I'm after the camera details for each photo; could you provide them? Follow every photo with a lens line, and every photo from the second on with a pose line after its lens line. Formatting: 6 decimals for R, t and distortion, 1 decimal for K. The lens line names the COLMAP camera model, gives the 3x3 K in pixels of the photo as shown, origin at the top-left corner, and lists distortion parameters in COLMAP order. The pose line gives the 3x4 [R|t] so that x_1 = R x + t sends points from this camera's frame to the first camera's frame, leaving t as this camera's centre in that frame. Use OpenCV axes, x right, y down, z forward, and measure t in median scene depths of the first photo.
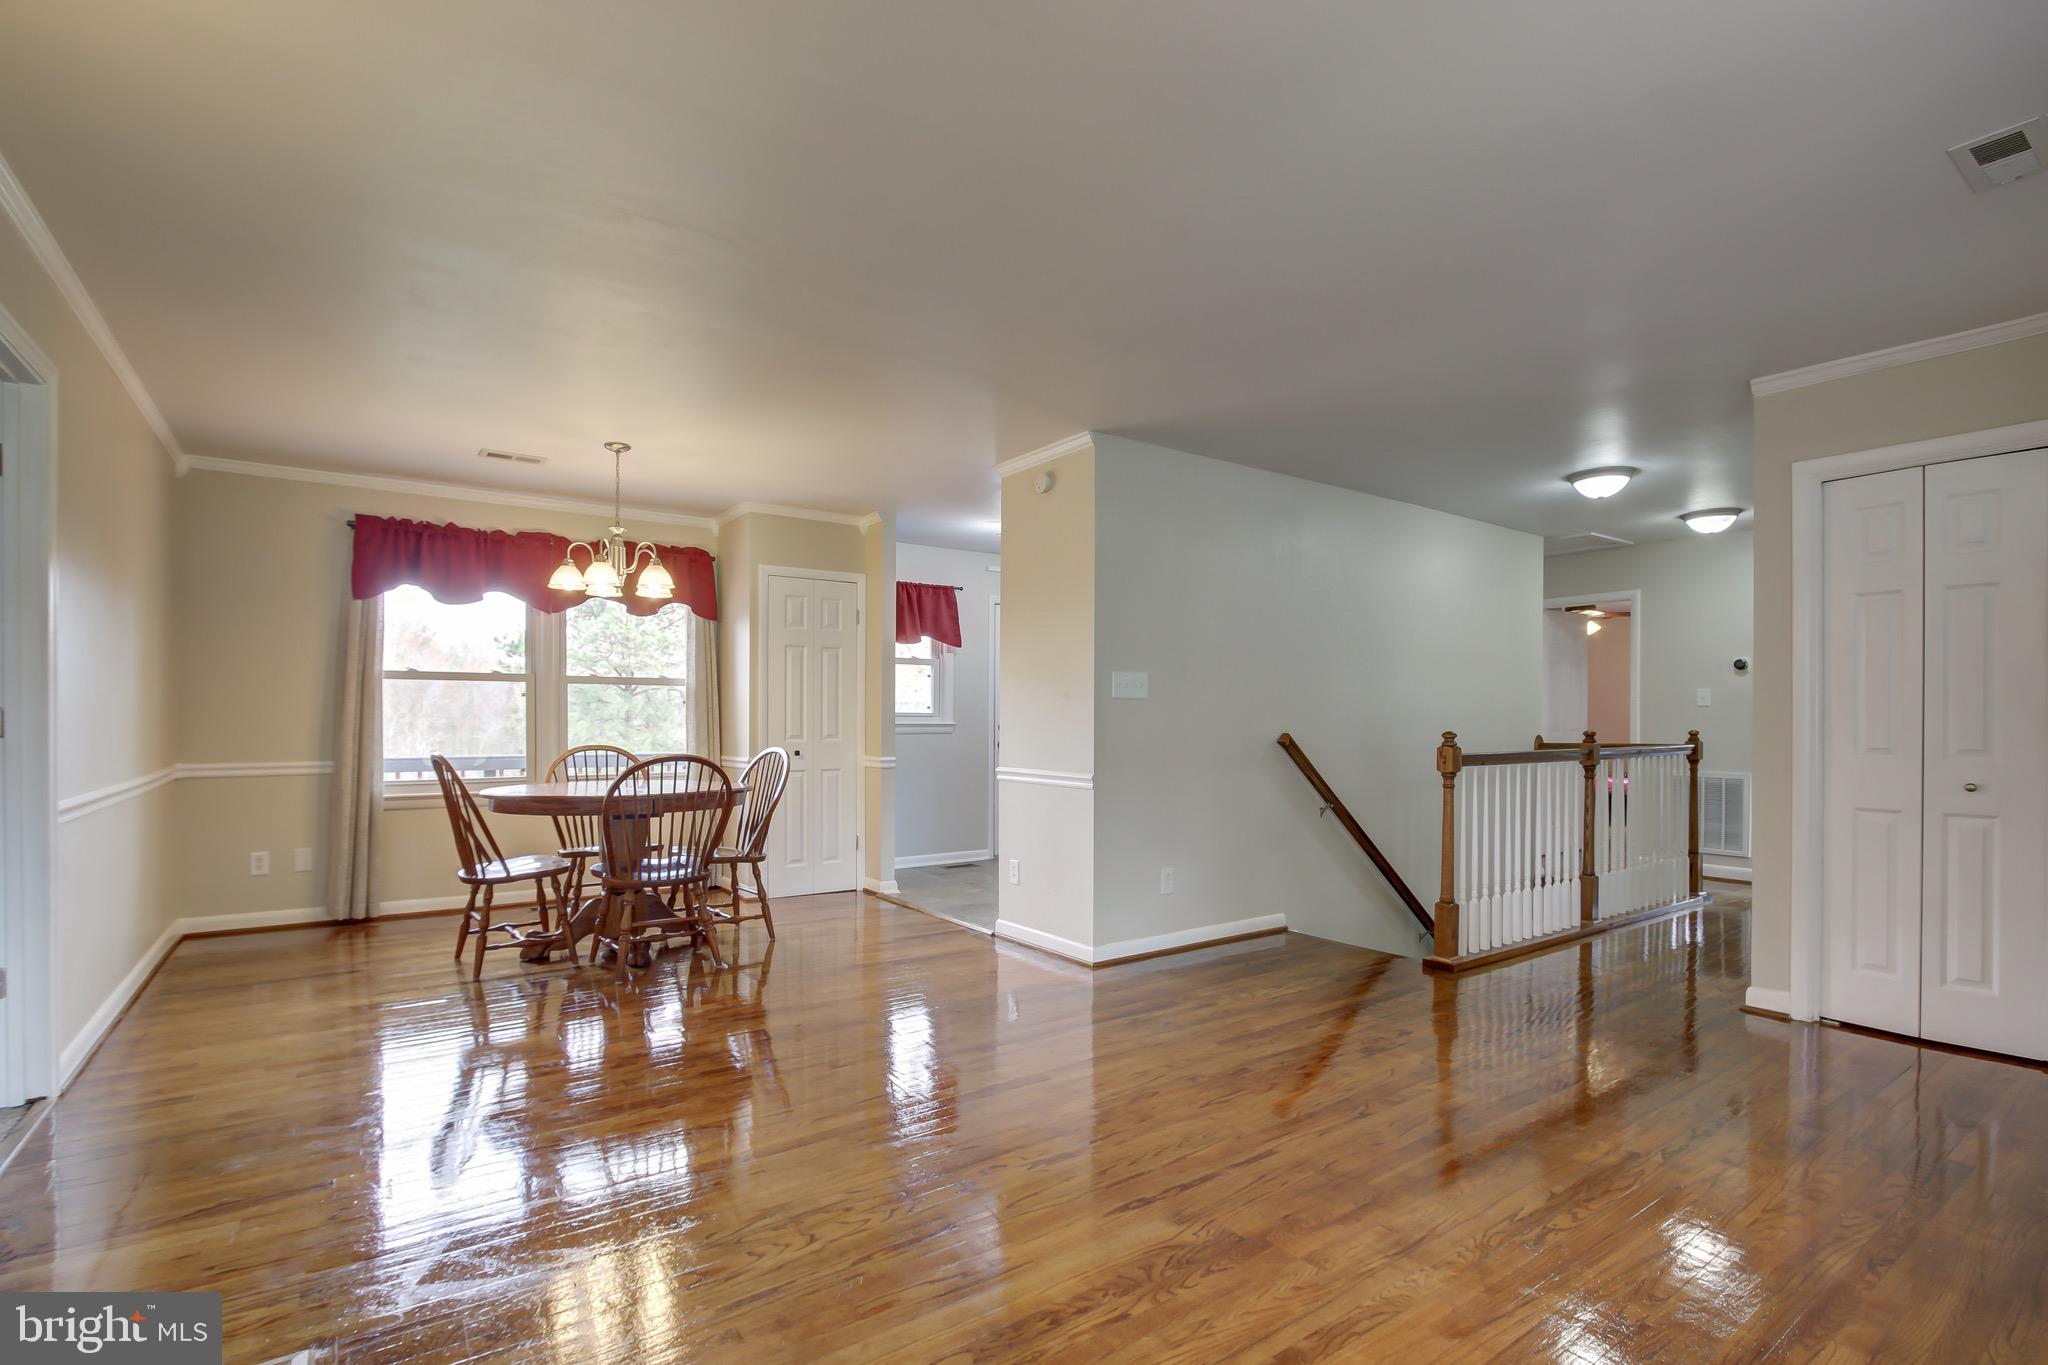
lens RADIAL K [[962.9, 0, 1029.7], [0, 962.9, 720.8], [0, 0, 1]] dist [-0.009832, 0.000859]
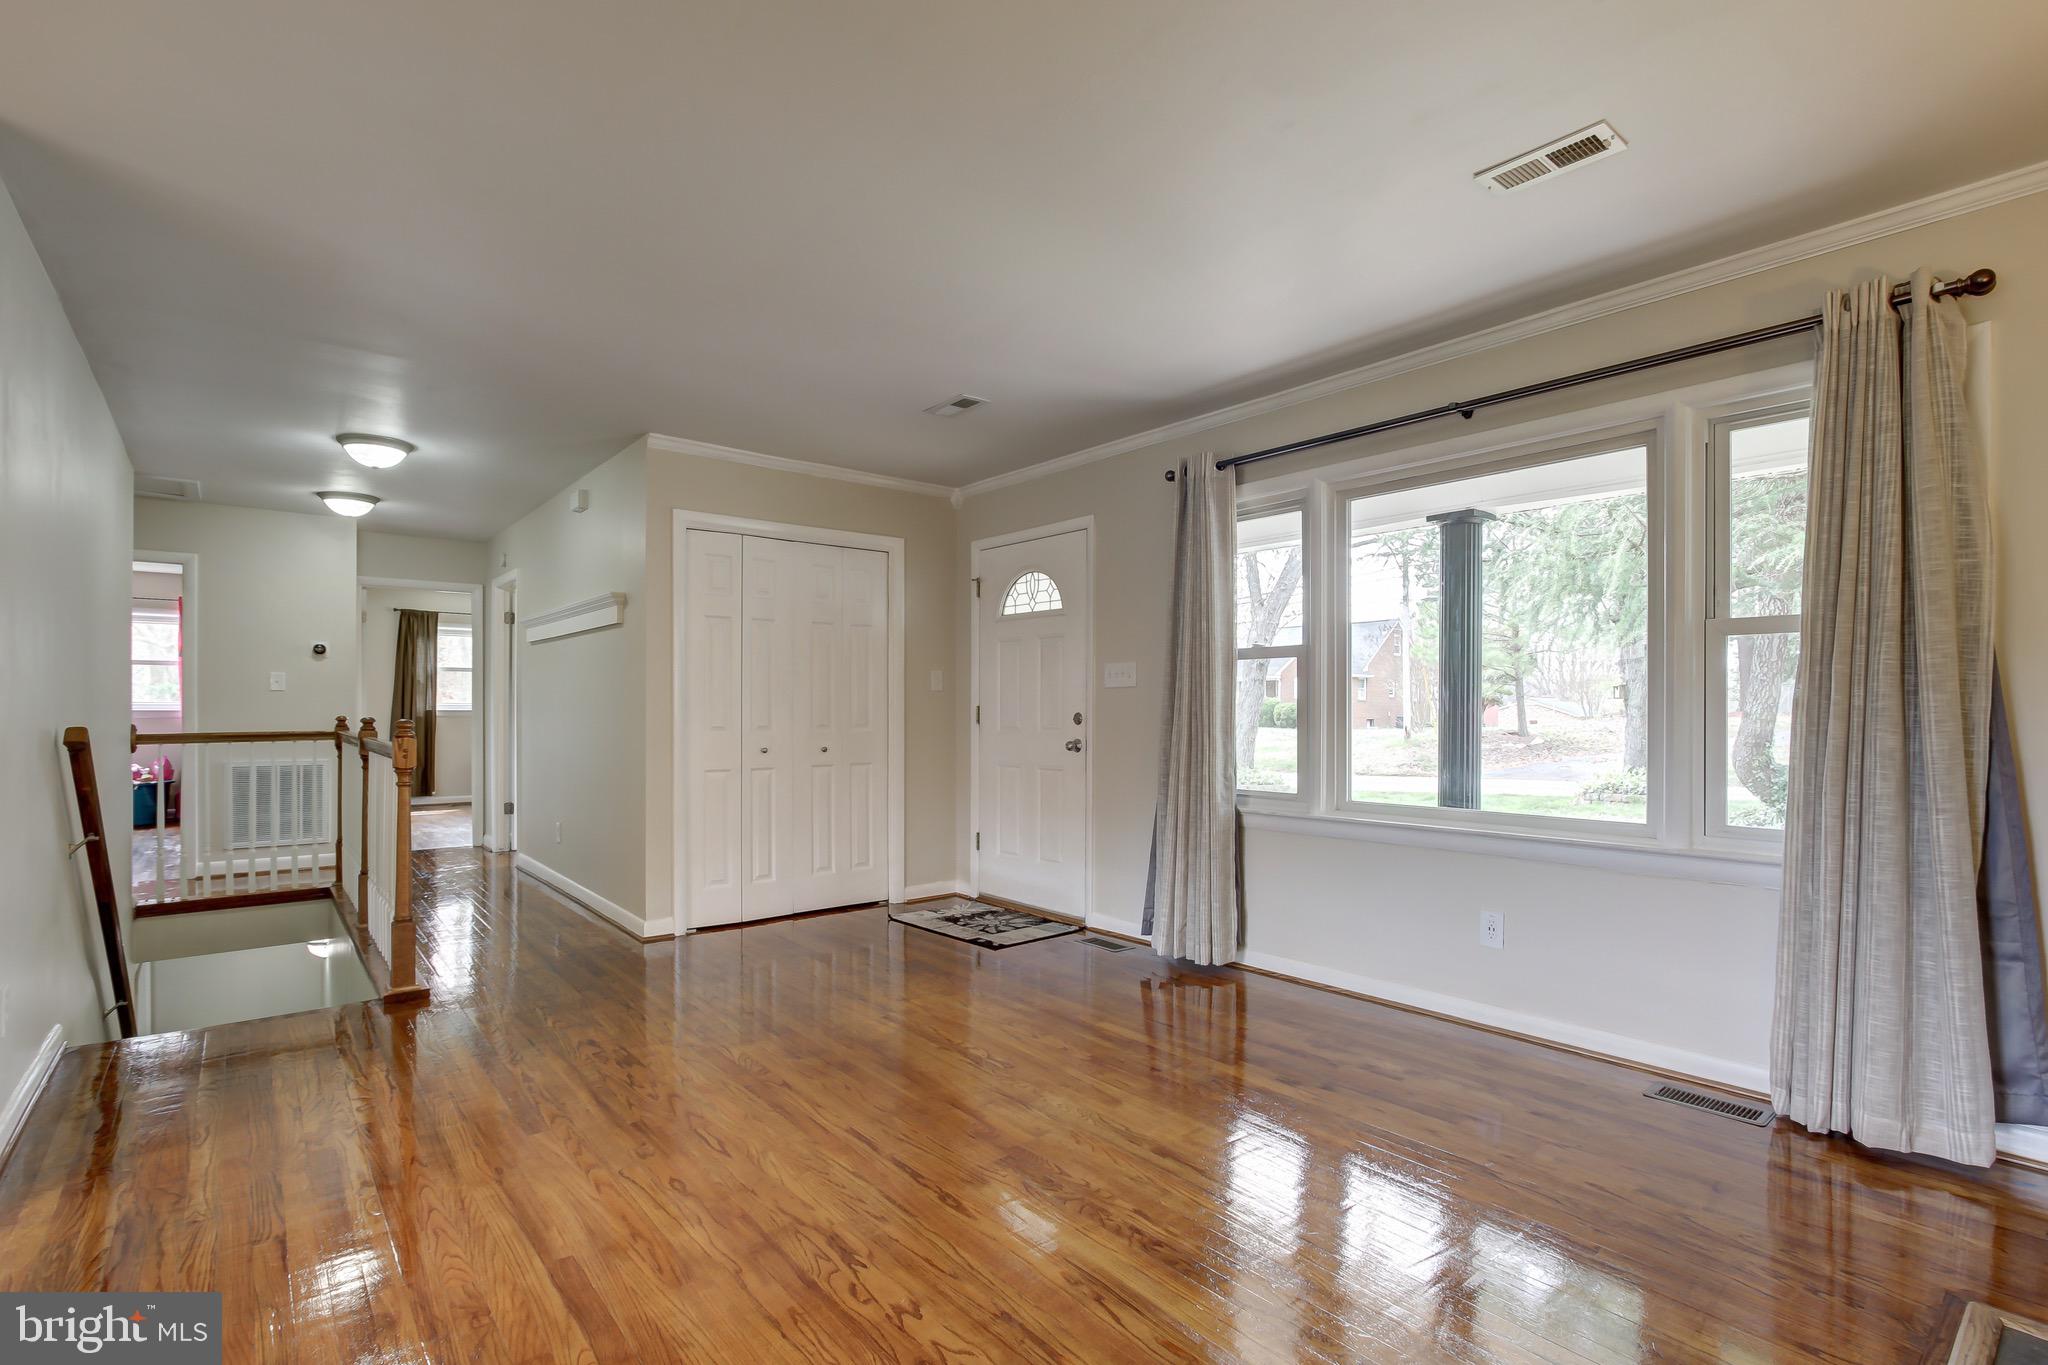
lens RADIAL K [[965.3, 0, 1018.7], [0, 965.3, 723.2], [0, 0, 1]] dist [-0.001648, -0.000700]
pose [[-0.056959, -0.014608, 0.998270, -0.567543], [-0.003388, 0.999890, 0.014439, 0.000589], [-0.998371, -0.002560, -0.057002, 0.642927]]
